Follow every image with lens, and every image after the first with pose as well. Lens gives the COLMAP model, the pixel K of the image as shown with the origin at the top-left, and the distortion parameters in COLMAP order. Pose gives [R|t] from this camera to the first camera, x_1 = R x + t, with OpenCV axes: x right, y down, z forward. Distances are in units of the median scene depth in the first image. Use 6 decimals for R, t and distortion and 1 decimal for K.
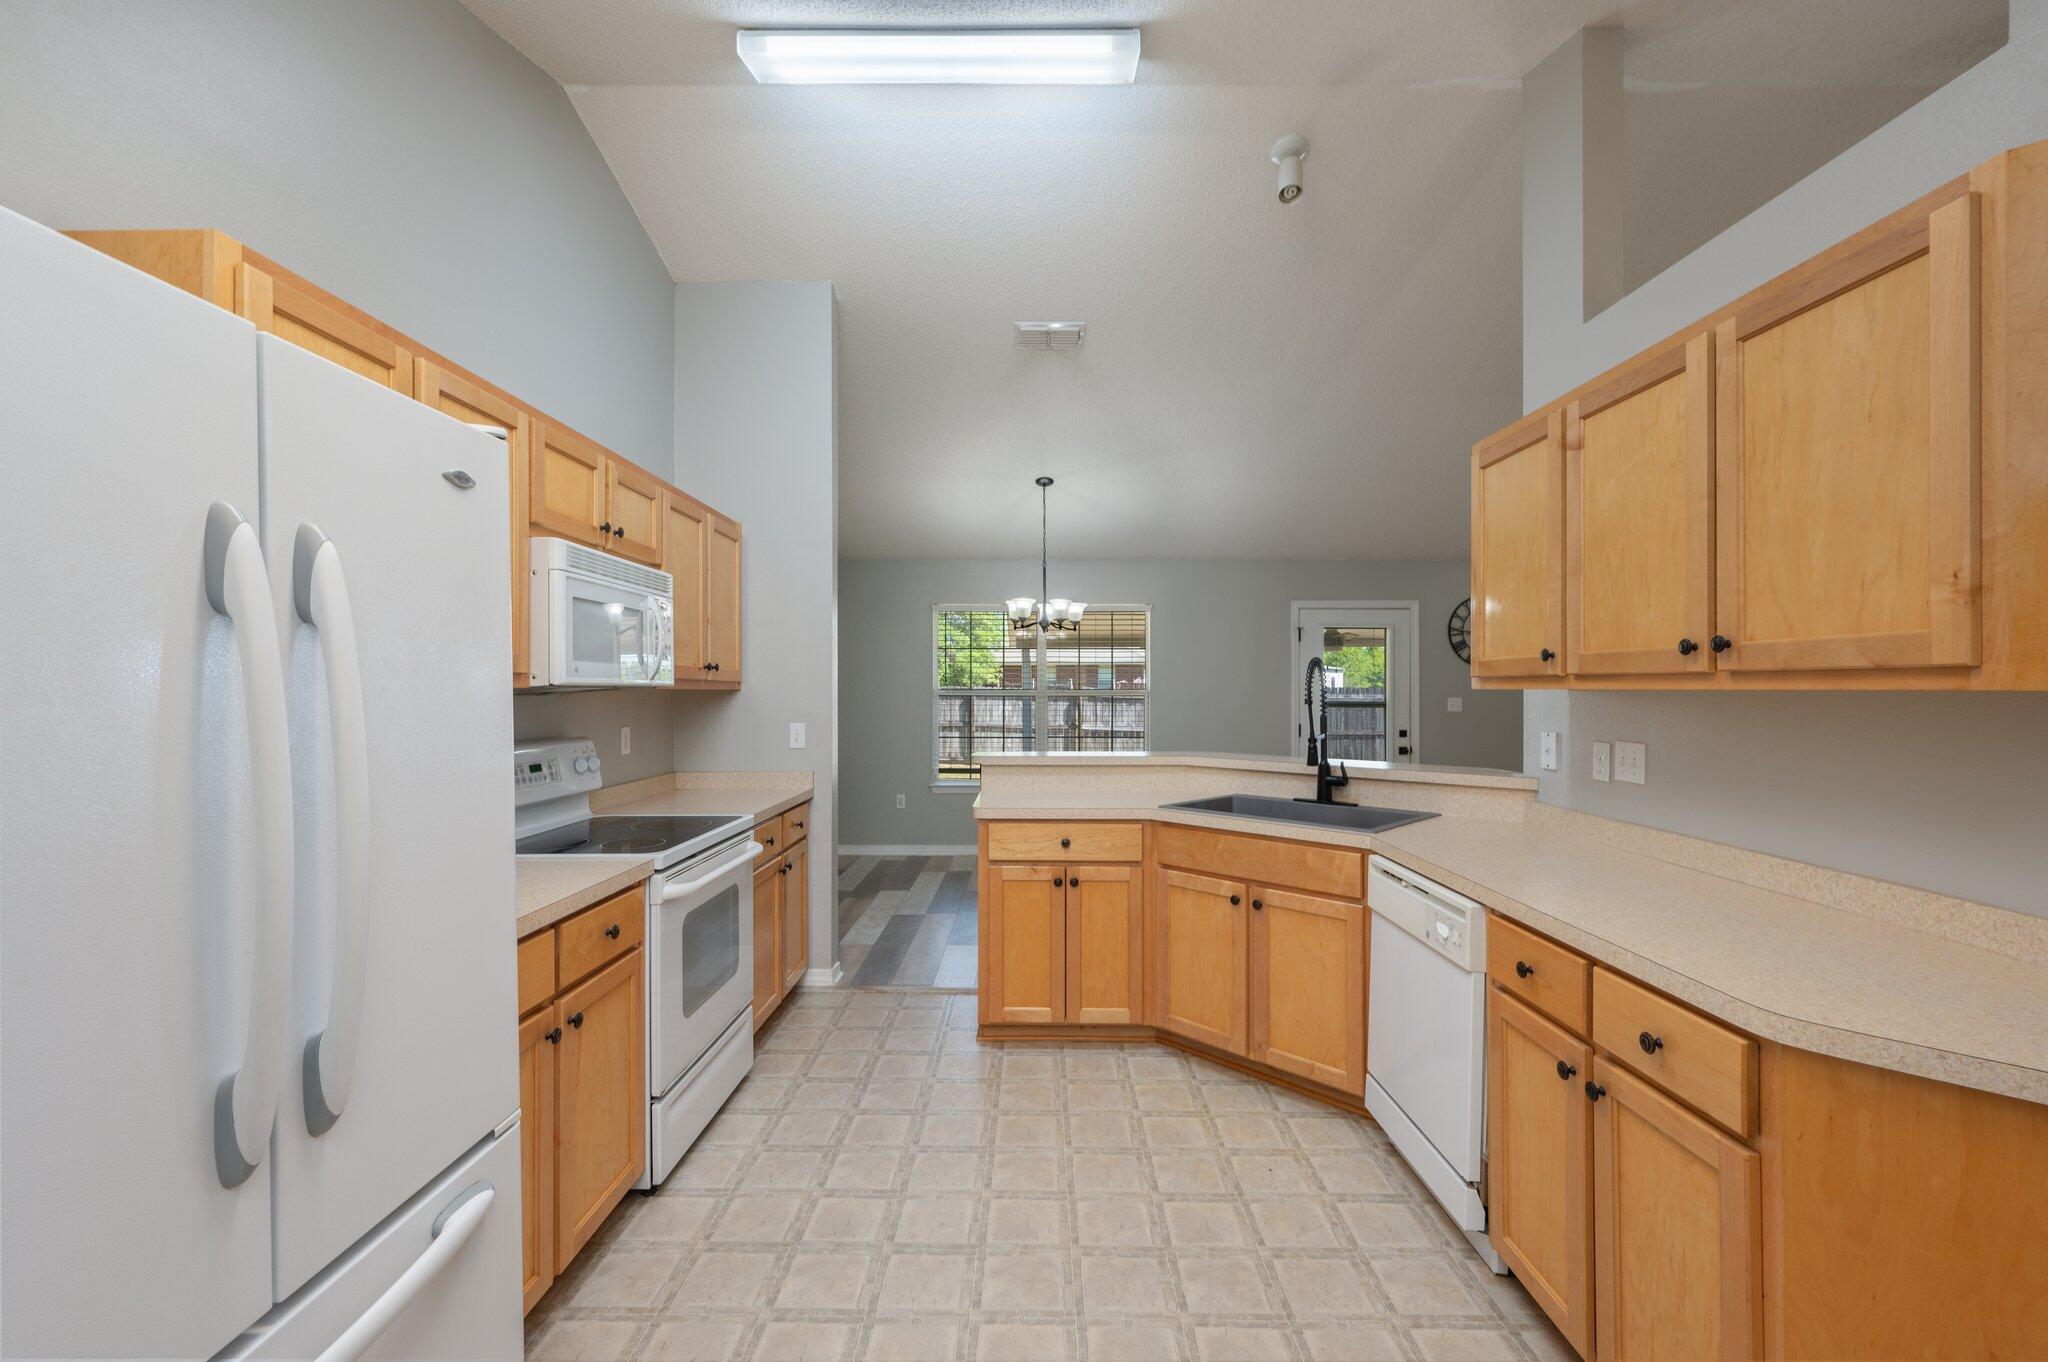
lens RADIAL K [[894.8, 0, 1022.6], [0, 894.8, 686.9], [0, 0, 1]] dist [-0.000234, -0.000458]
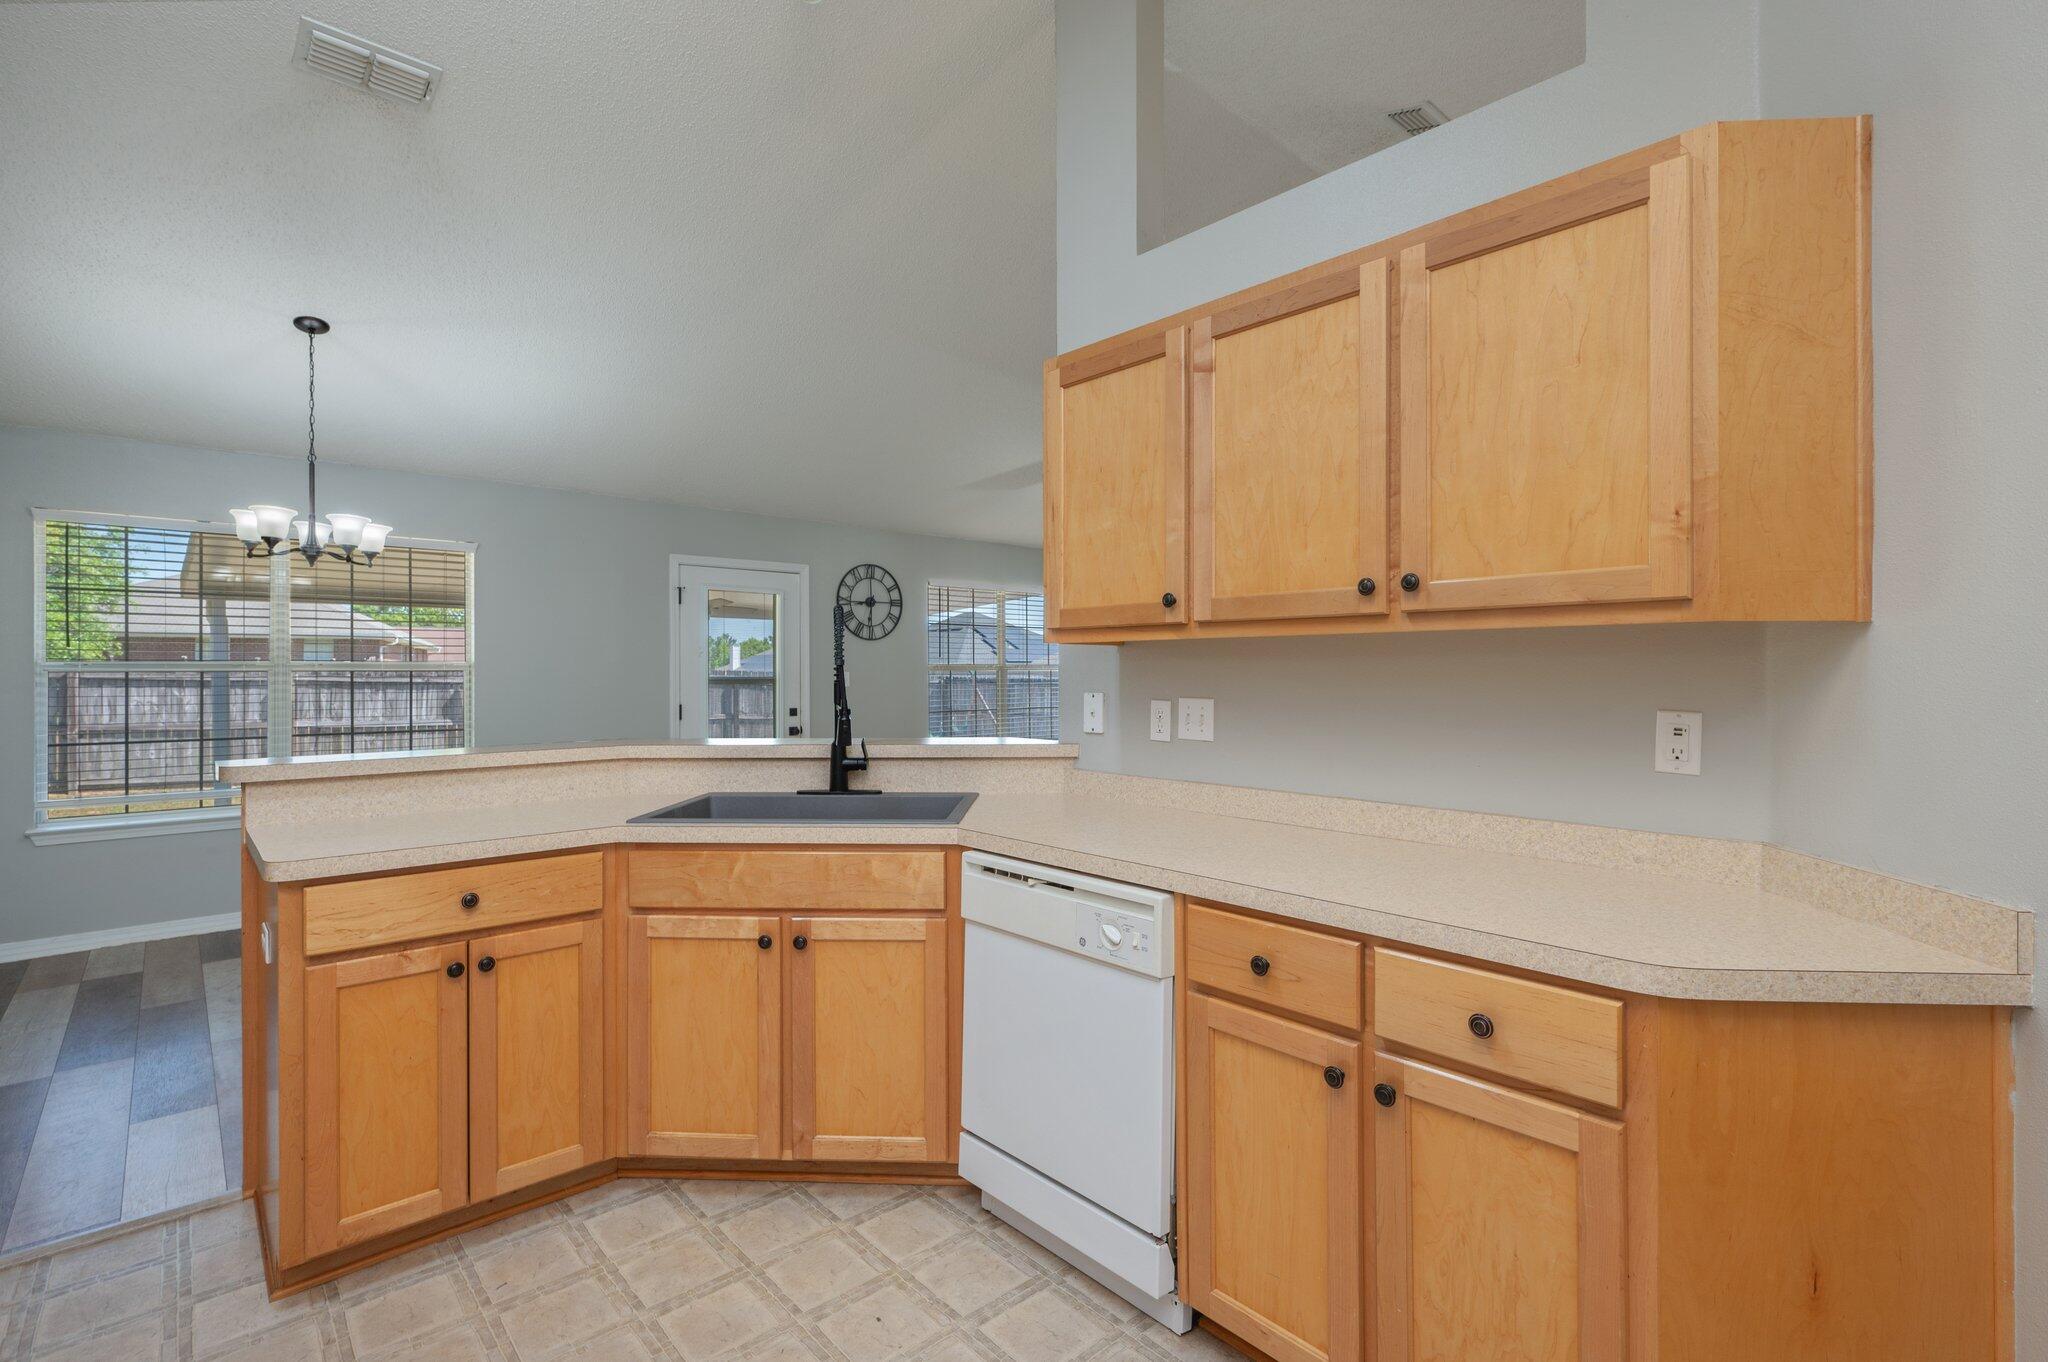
lens RADIAL K [[945.4, 0, 1025.9], [0, 945.4, 671.9], [0, 0, 1]] dist [0.000394, 0.000048]
pose [[0.725072, -0.003058, 0.688666, -0.147833], [0.003741, 0.999993, 0.000501, 0.031096], [-0.688662, 0.002213, 0.725079, 0.376280]]
